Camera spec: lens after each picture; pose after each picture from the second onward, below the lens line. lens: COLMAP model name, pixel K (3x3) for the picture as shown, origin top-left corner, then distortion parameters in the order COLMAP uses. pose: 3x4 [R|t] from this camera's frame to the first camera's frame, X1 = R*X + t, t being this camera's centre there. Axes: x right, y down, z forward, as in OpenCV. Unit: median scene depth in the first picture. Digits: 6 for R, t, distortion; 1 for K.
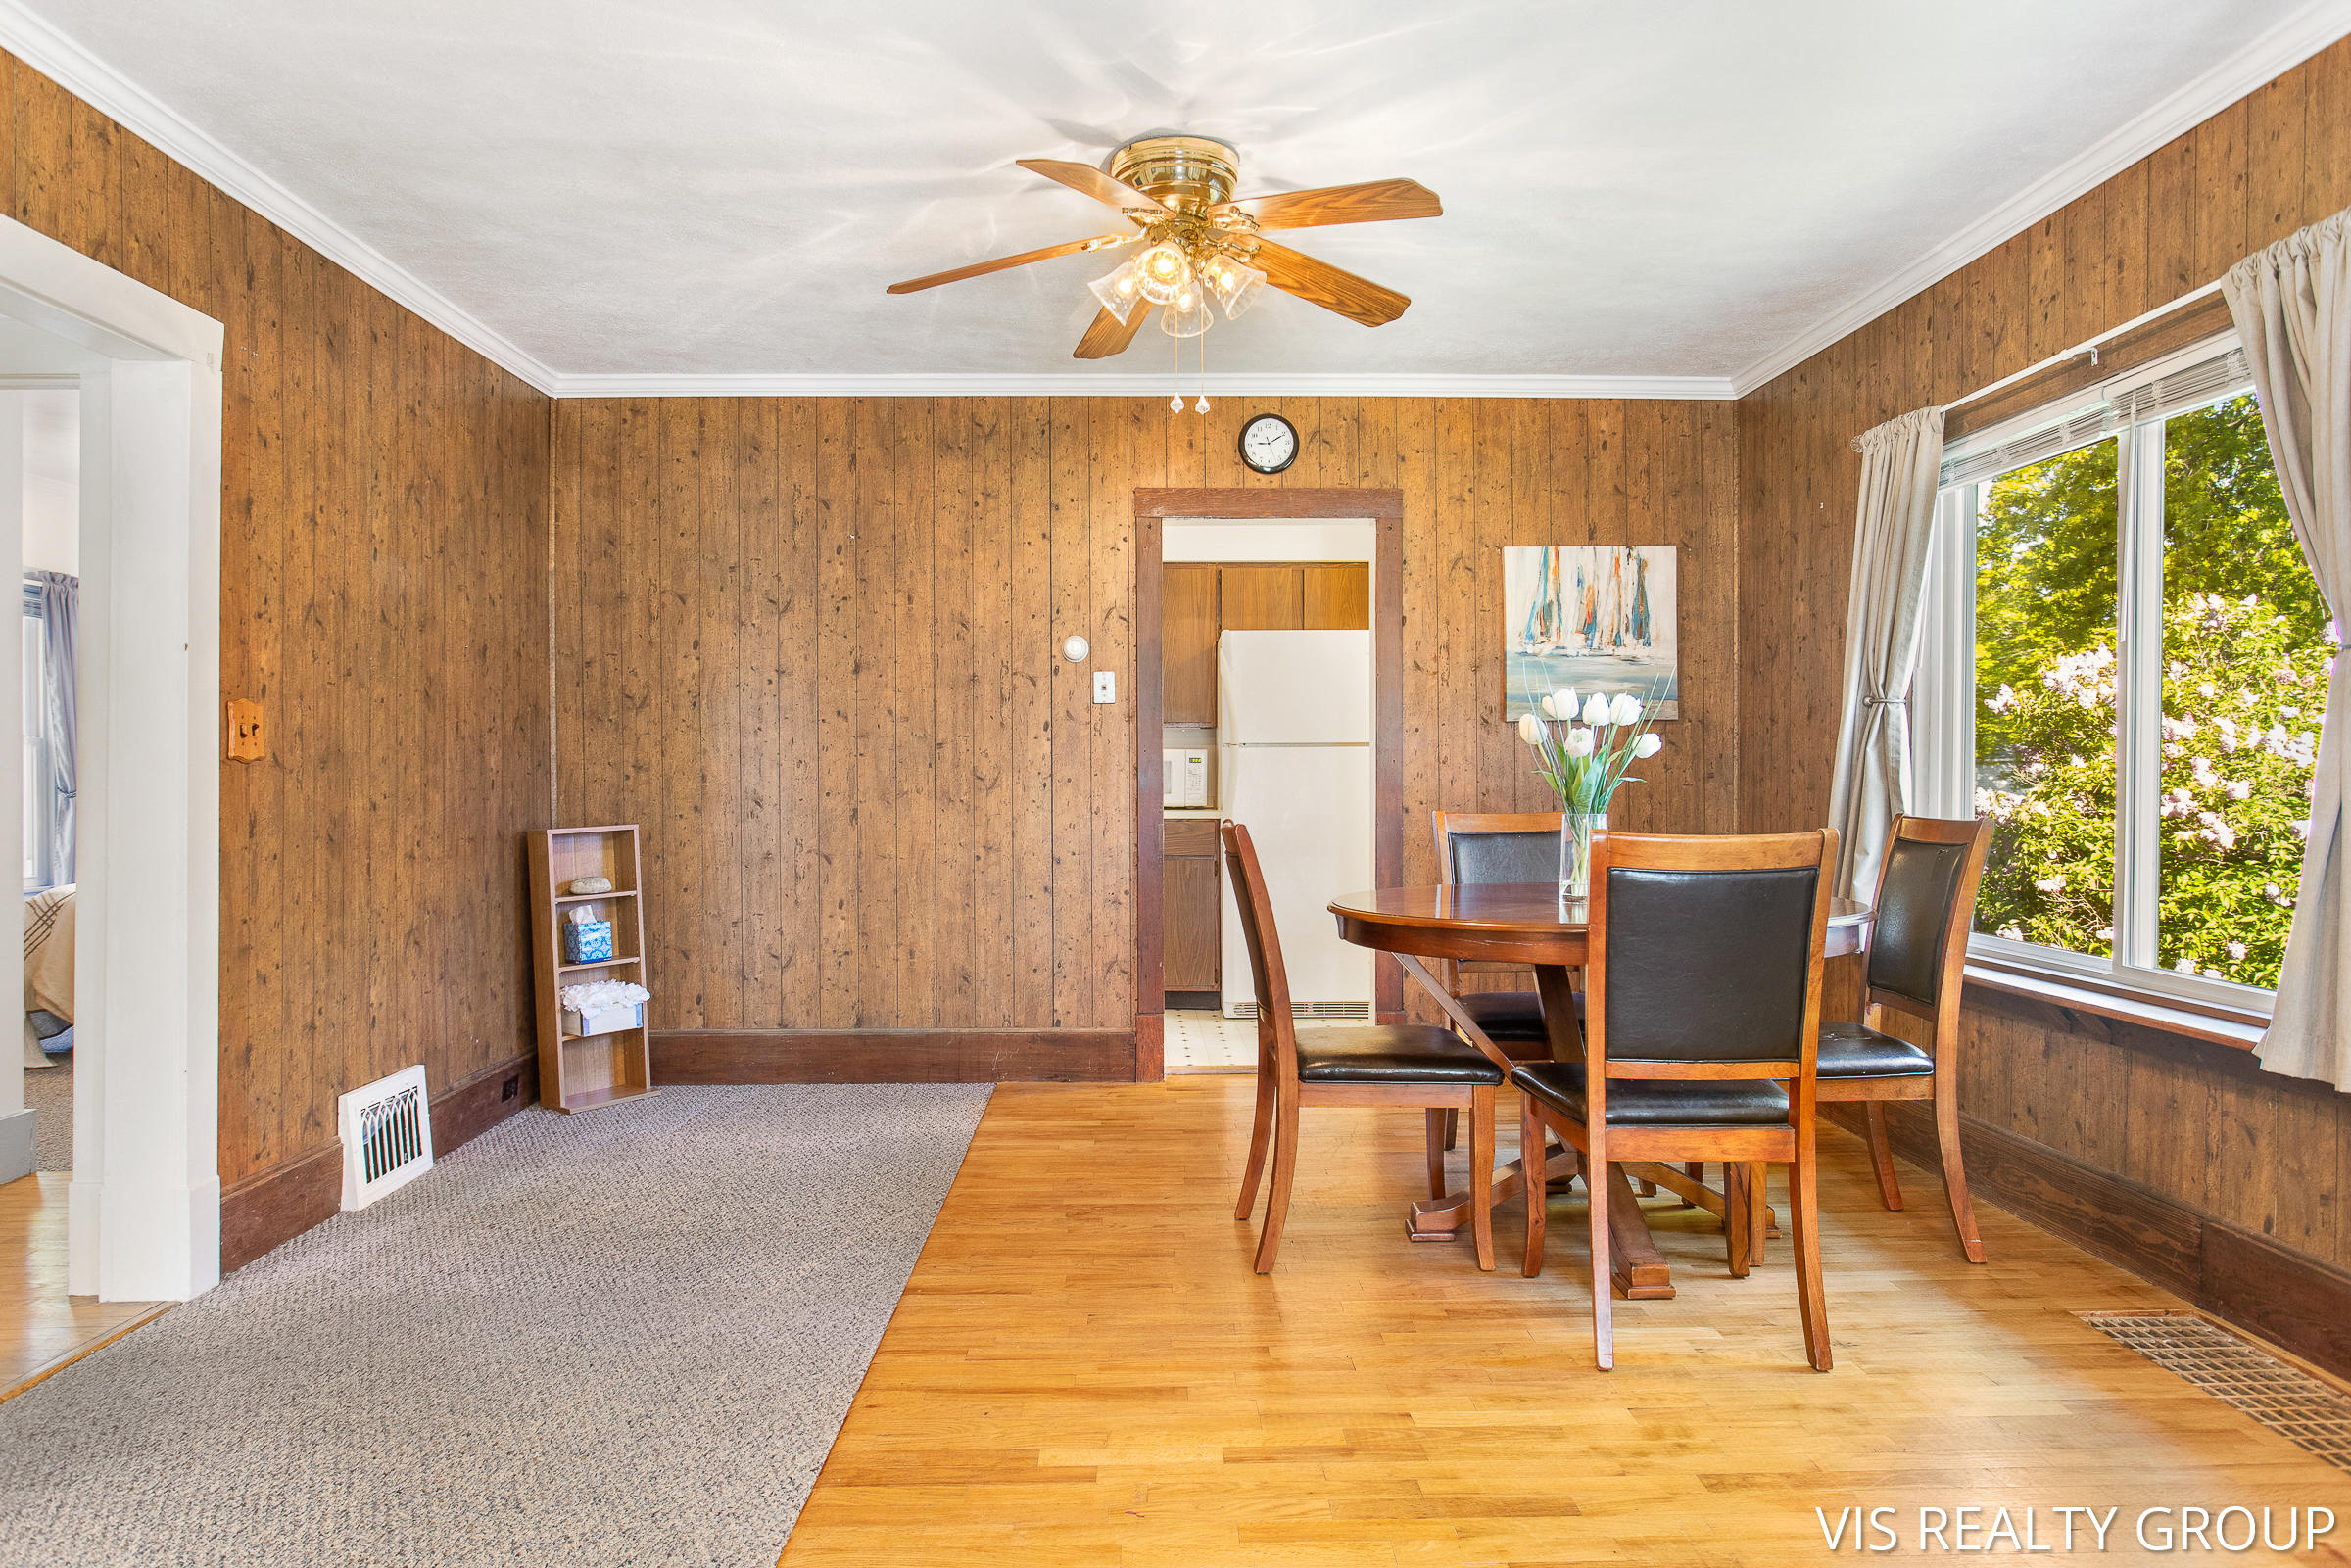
lens RADIAL K [[1444.2, 0, 1168.6], [0, 1444.2, 779.4], [0, 0, 1]] dist [-0.002888, 0.005512]
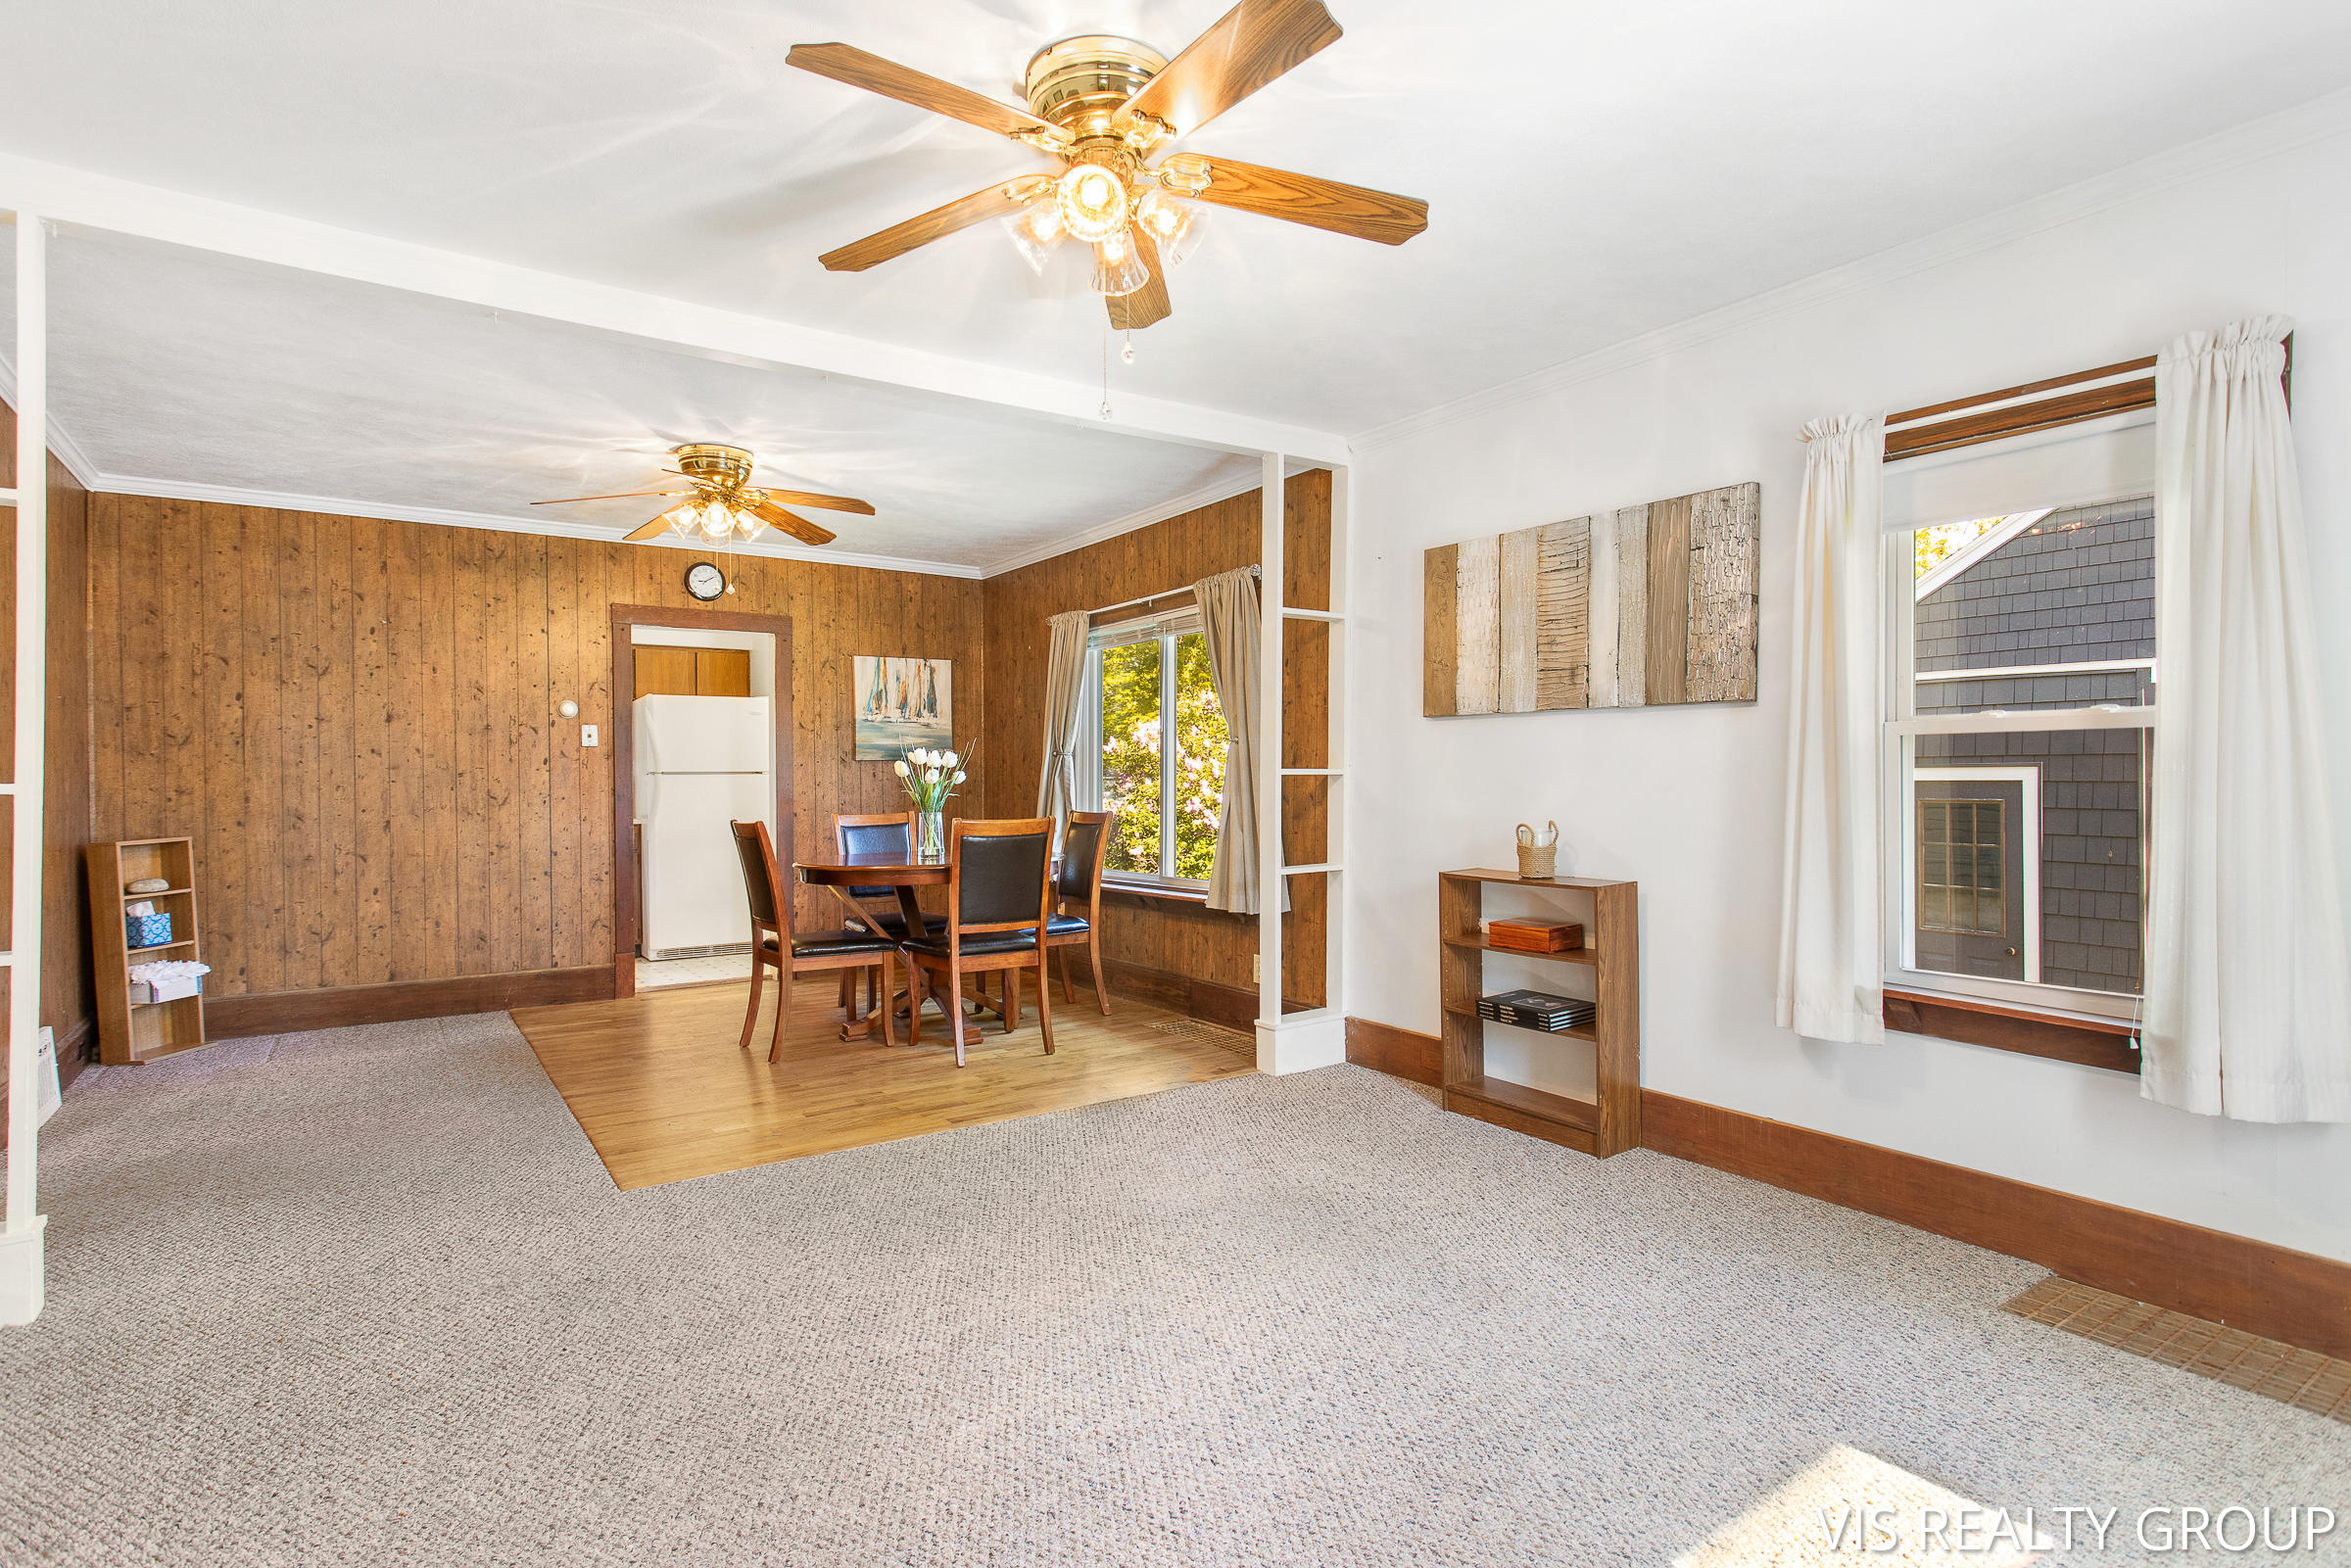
lens RADIAL K [[1163.8, 0, 1175.5], [0, 1163.8, 784.0], [0, 0, 1]] dist [-0.000949, -0.000216]
pose [[0.835534, -0.003621, 0.549427, -0.198985], [0.007984, 0.999953, -0.005551, -0.002572], [-0.549381, 0.009024, 0.835523, -0.329670]]
